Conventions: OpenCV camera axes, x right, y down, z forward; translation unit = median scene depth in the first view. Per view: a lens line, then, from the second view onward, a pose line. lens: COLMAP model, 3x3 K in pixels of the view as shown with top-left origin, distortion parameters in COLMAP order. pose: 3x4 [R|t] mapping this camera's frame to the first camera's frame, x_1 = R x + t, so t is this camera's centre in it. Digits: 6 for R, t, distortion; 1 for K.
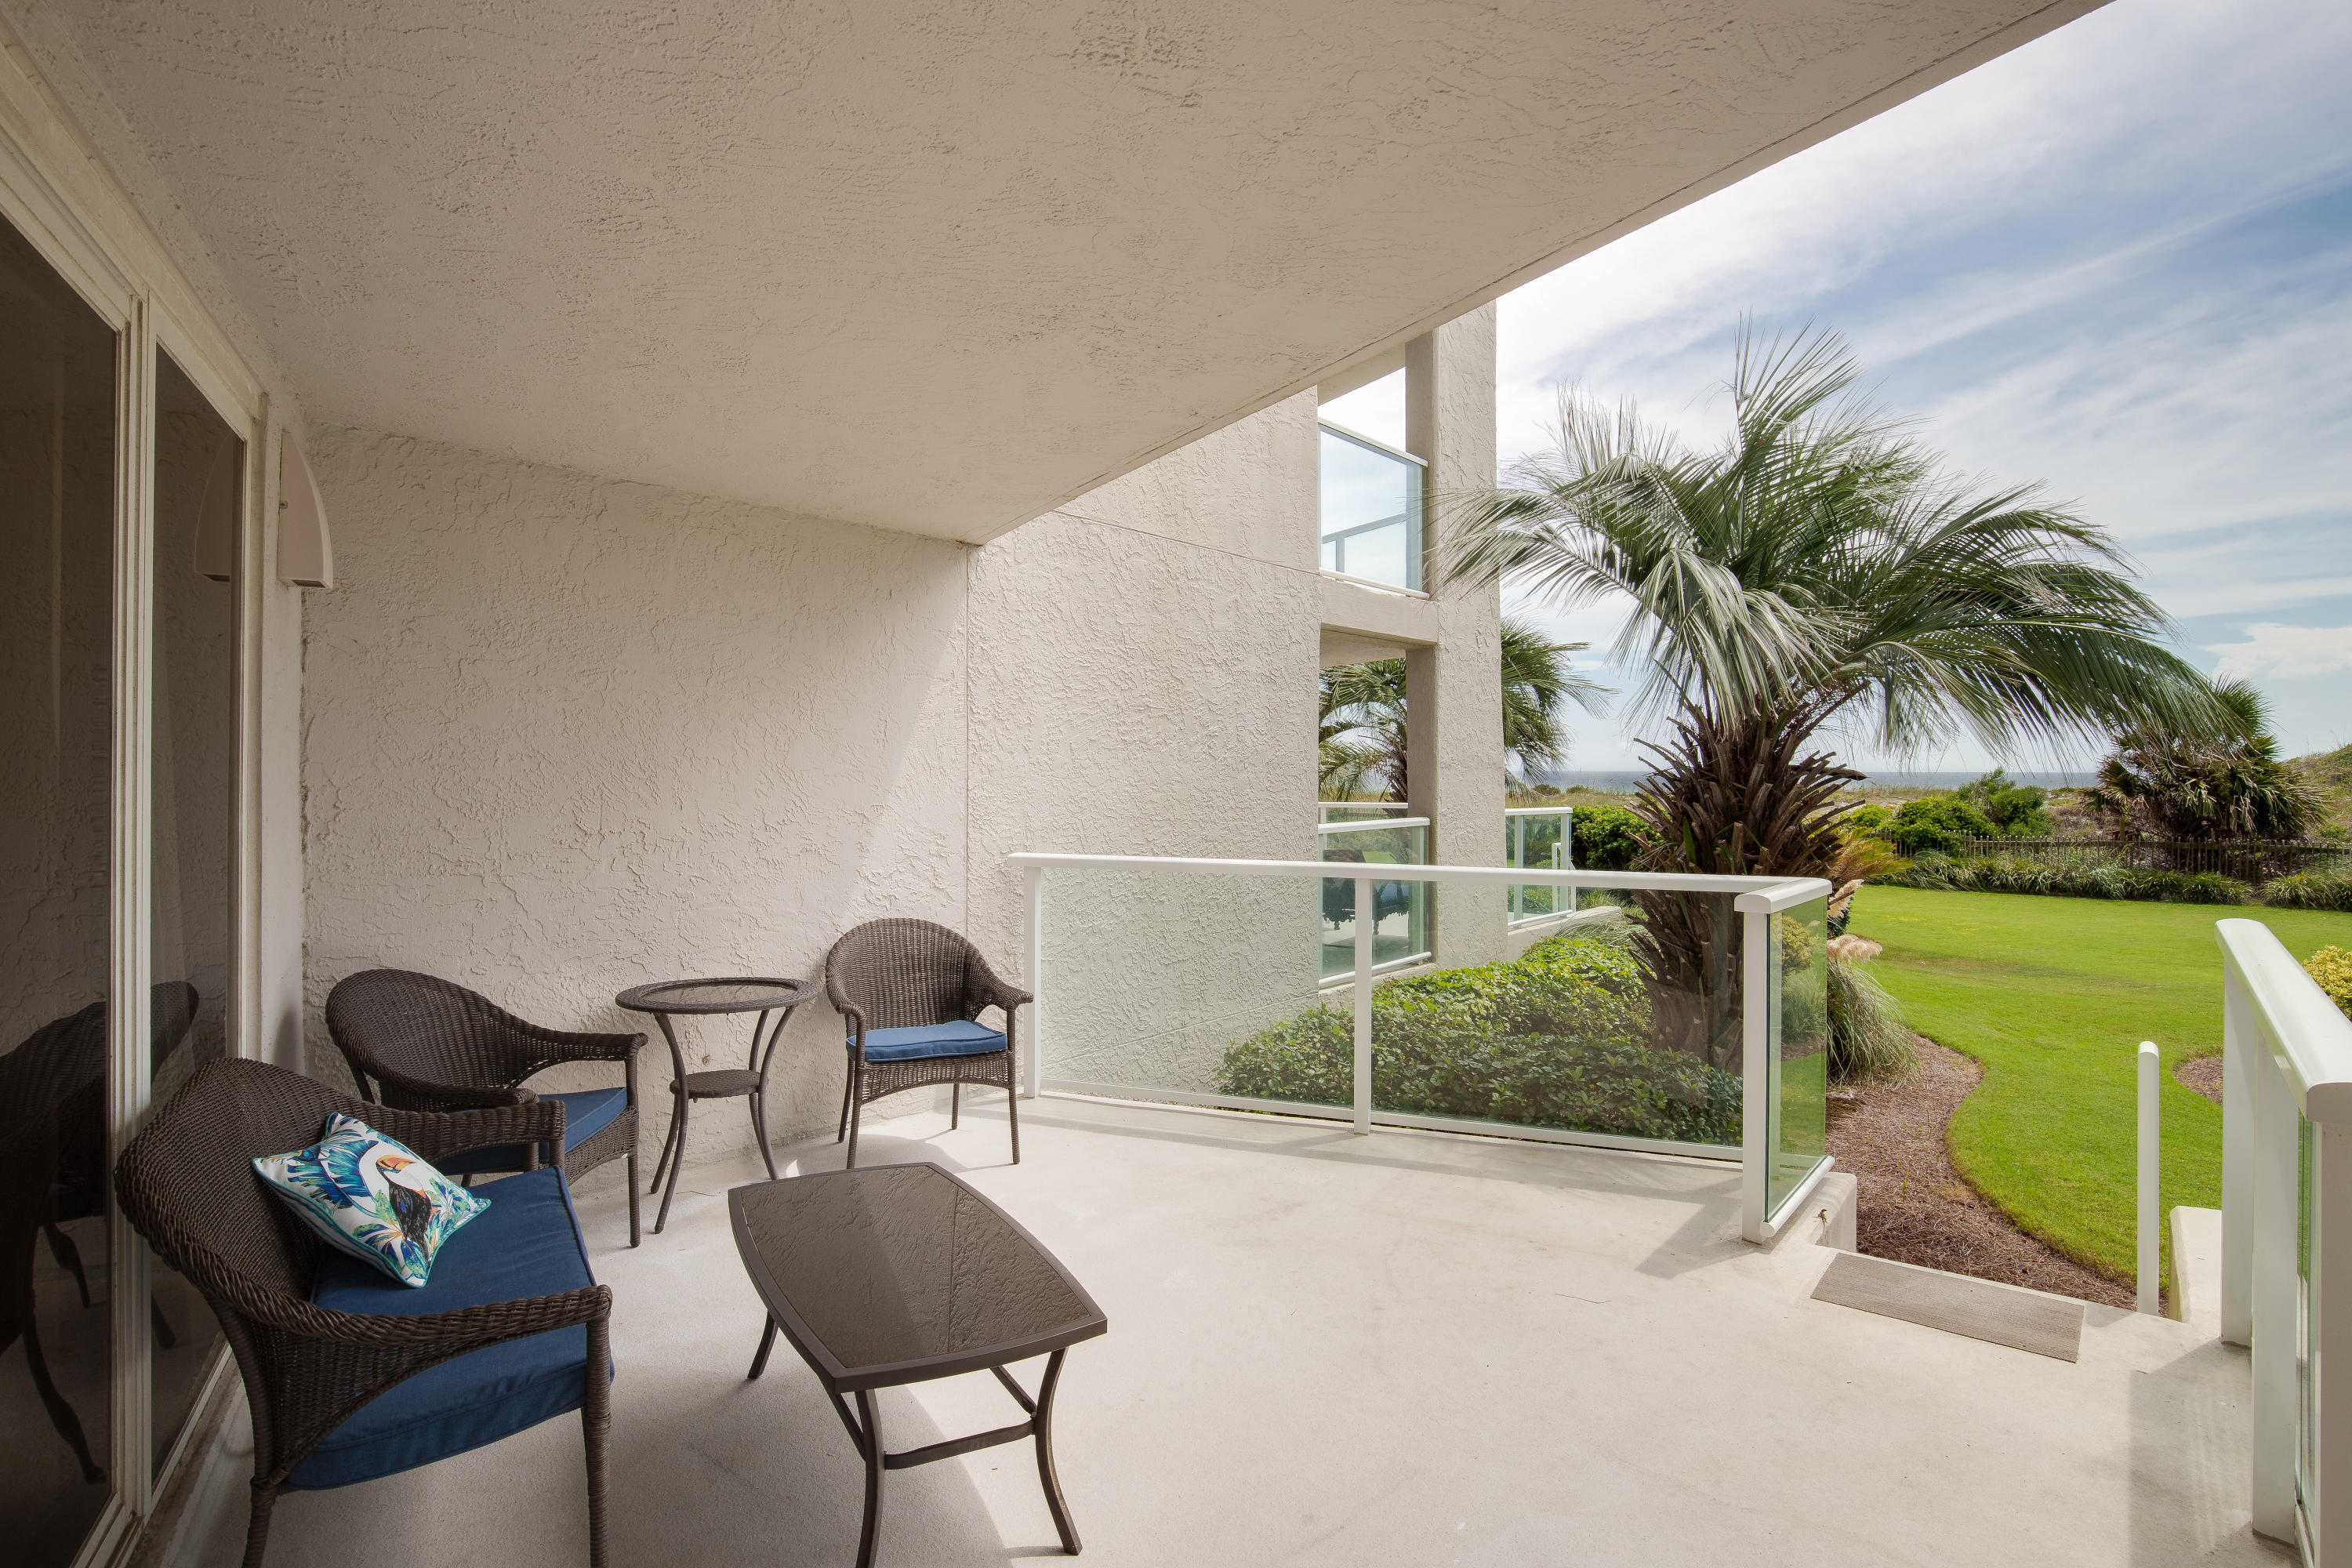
lens RADIAL K [[1192.7, 0, 1191.1], [0, 1192.7, 771.0], [0, 0, 1]] dist [-0.007727, -0.001098]
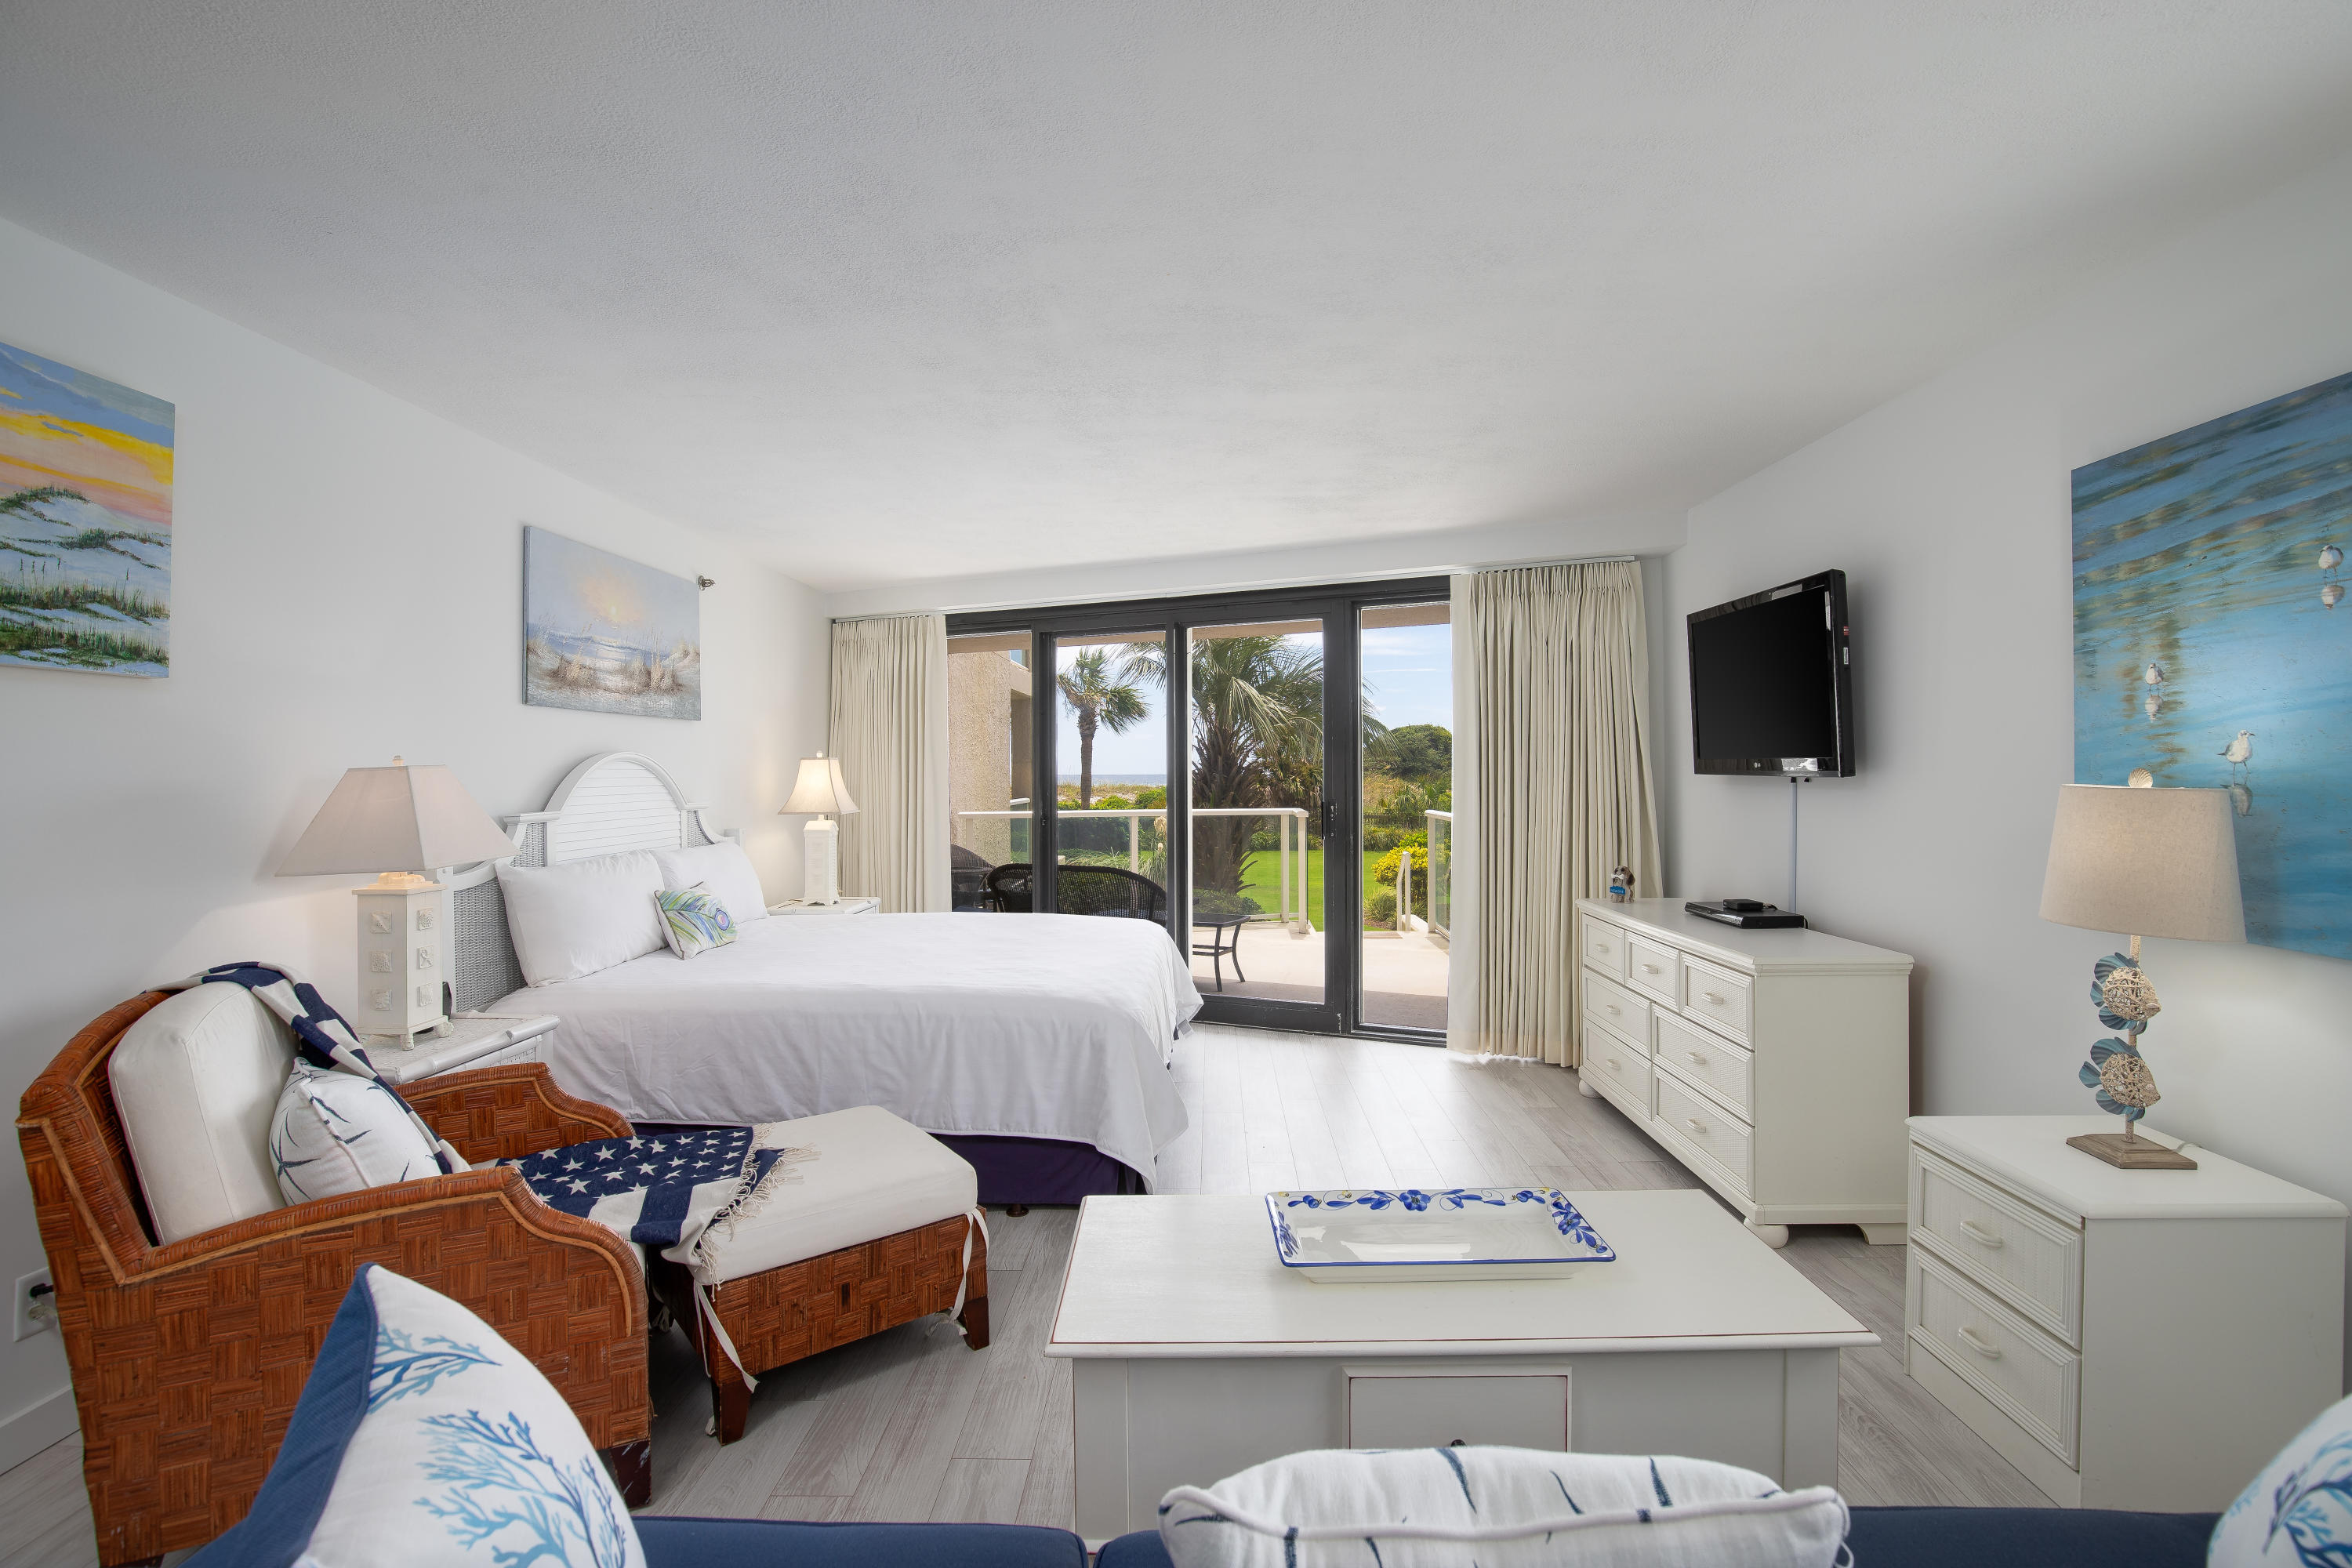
lens RADIAL K [[1087.5, 0, 1183.7], [0, 1087.5, 769.2], [0, 0, 1]] dist [-0.037508, 0.008093]
pose [[0.803041, -0.003746, 0.595912, -0.560495], [0.007414, 0.999966, -0.003704, 0.004667], [-0.595878, 0.007393, 0.803041, -0.396278]]
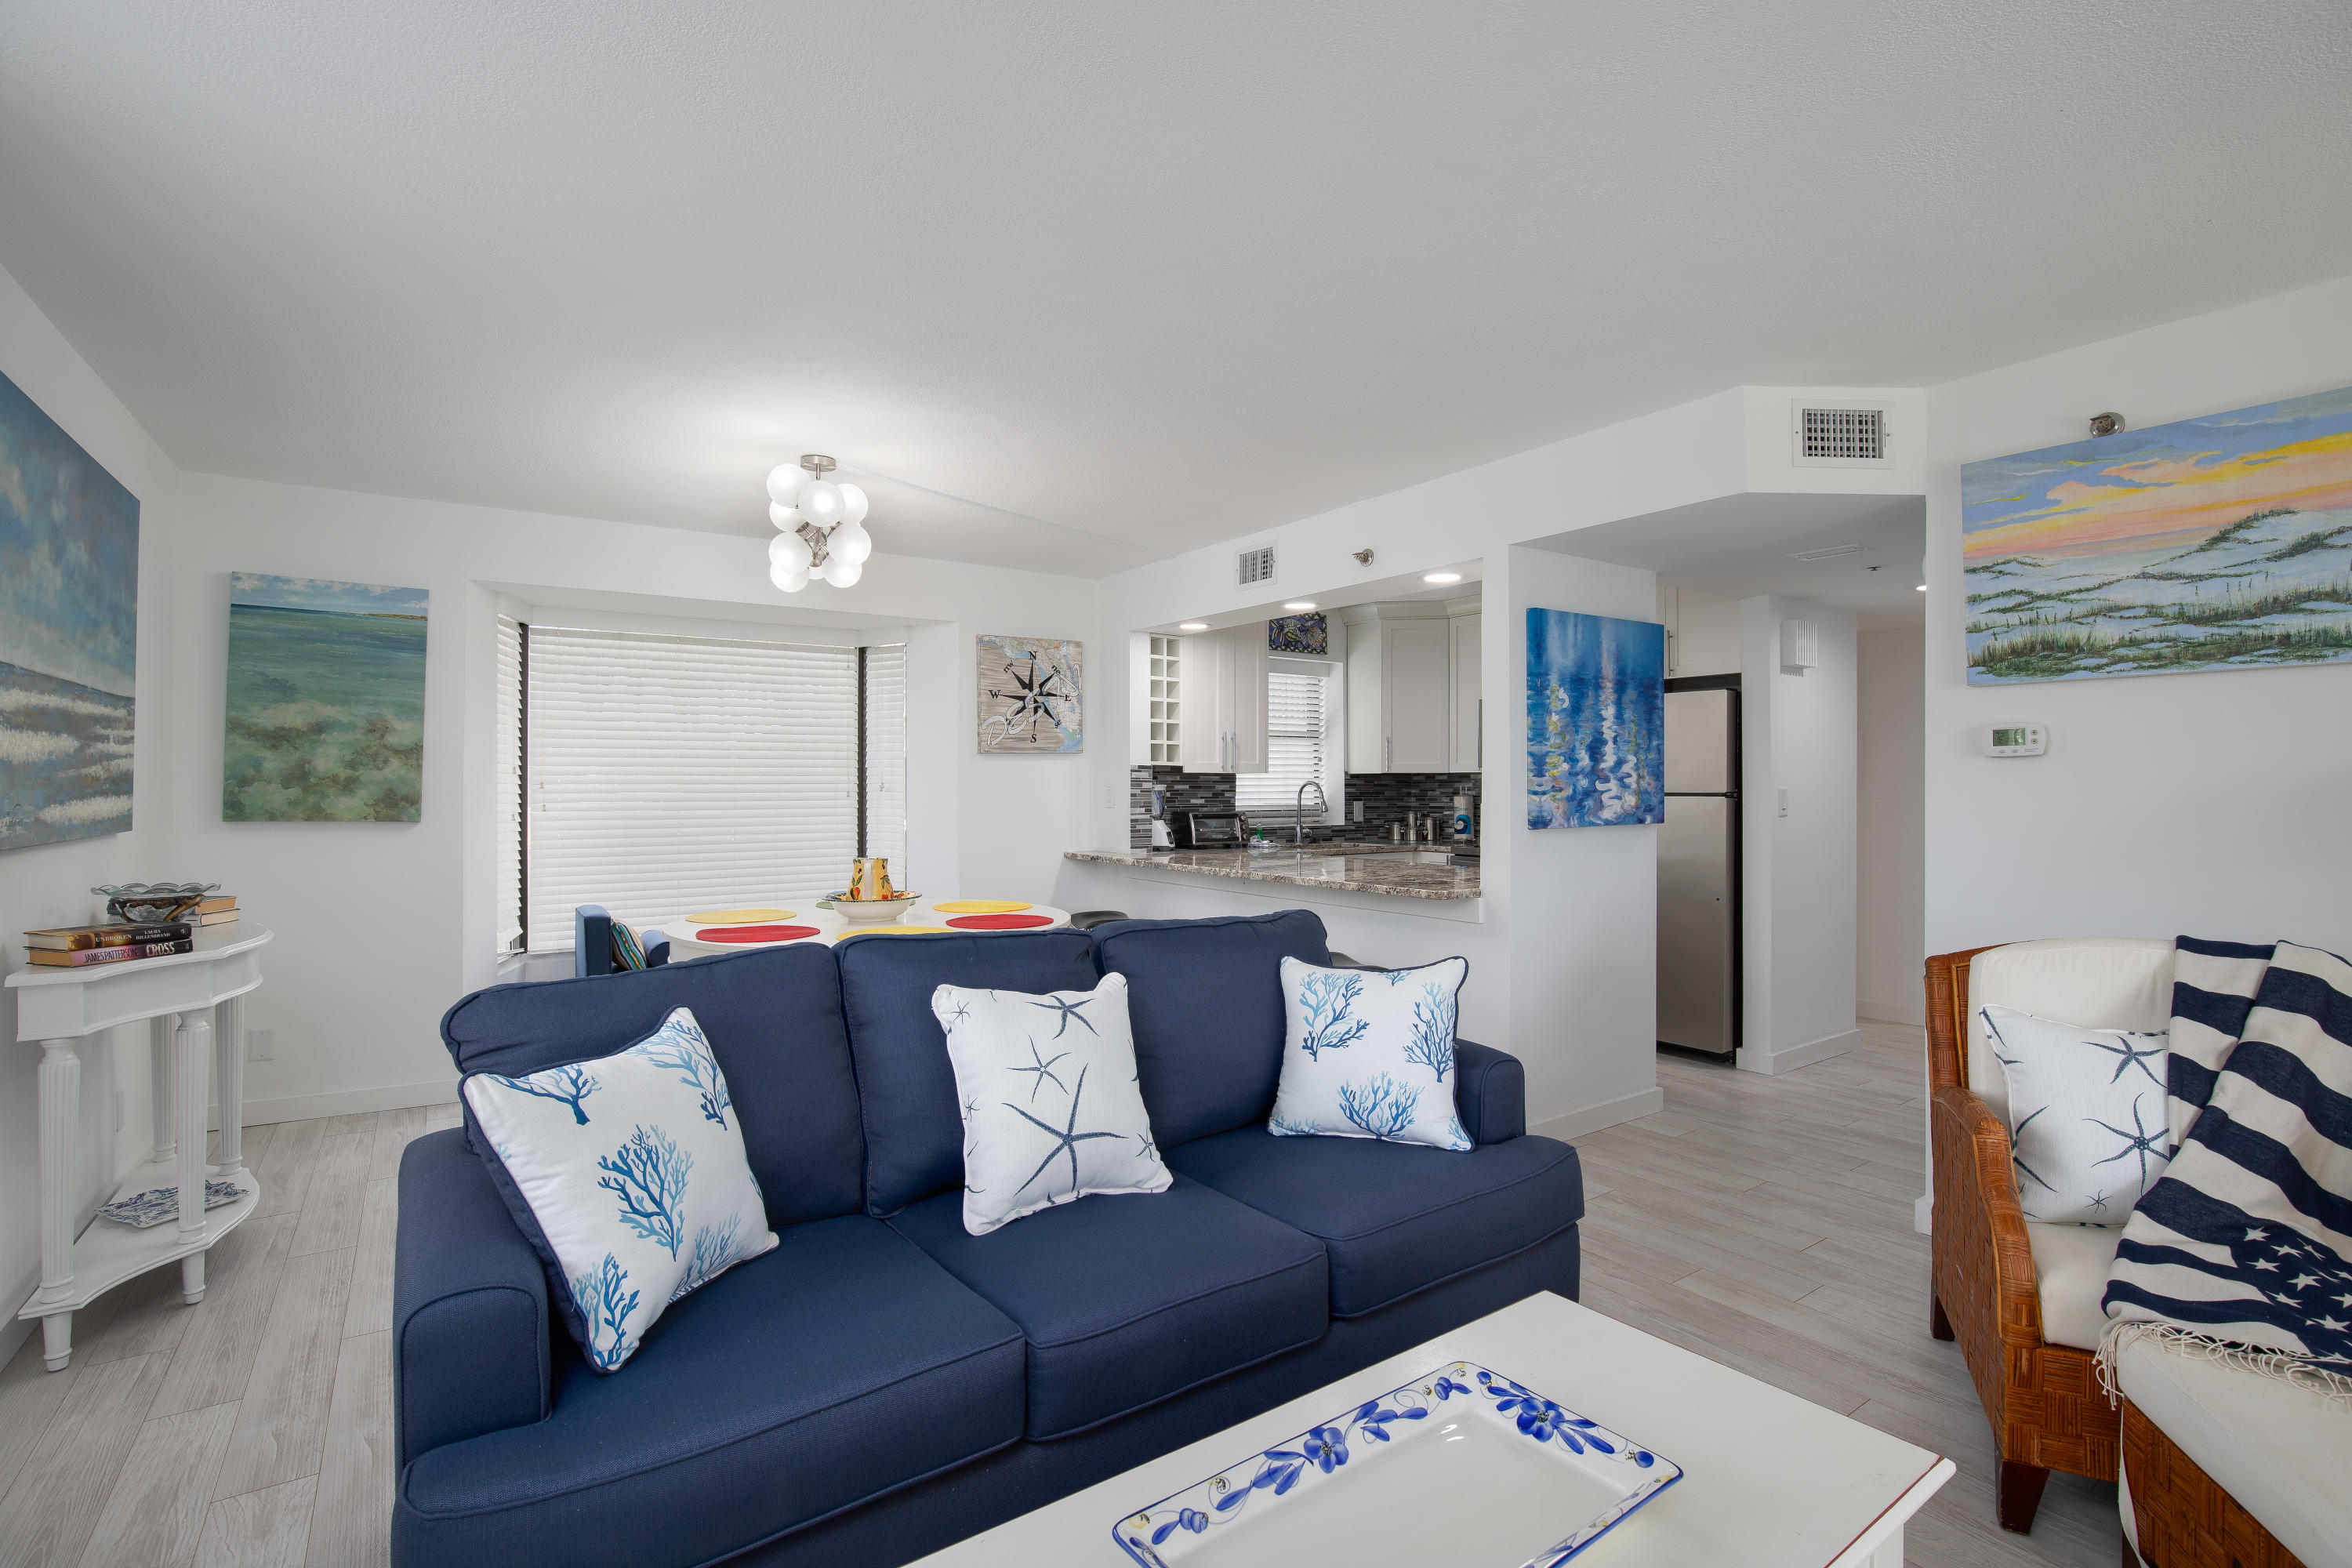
lens RADIAL K [[1086.6, 0, 1179.1], [0, 1086.6, 778.1], [0, 0, 1]] dist [-0.027572, 0.004310]
pose [[-0.293050, -0.007204, -0.956070, -0.272695], [-0.001836, 0.999974, -0.006972, 0.010780], [0.956095, -0.000288, -0.293055, -0.244620]]
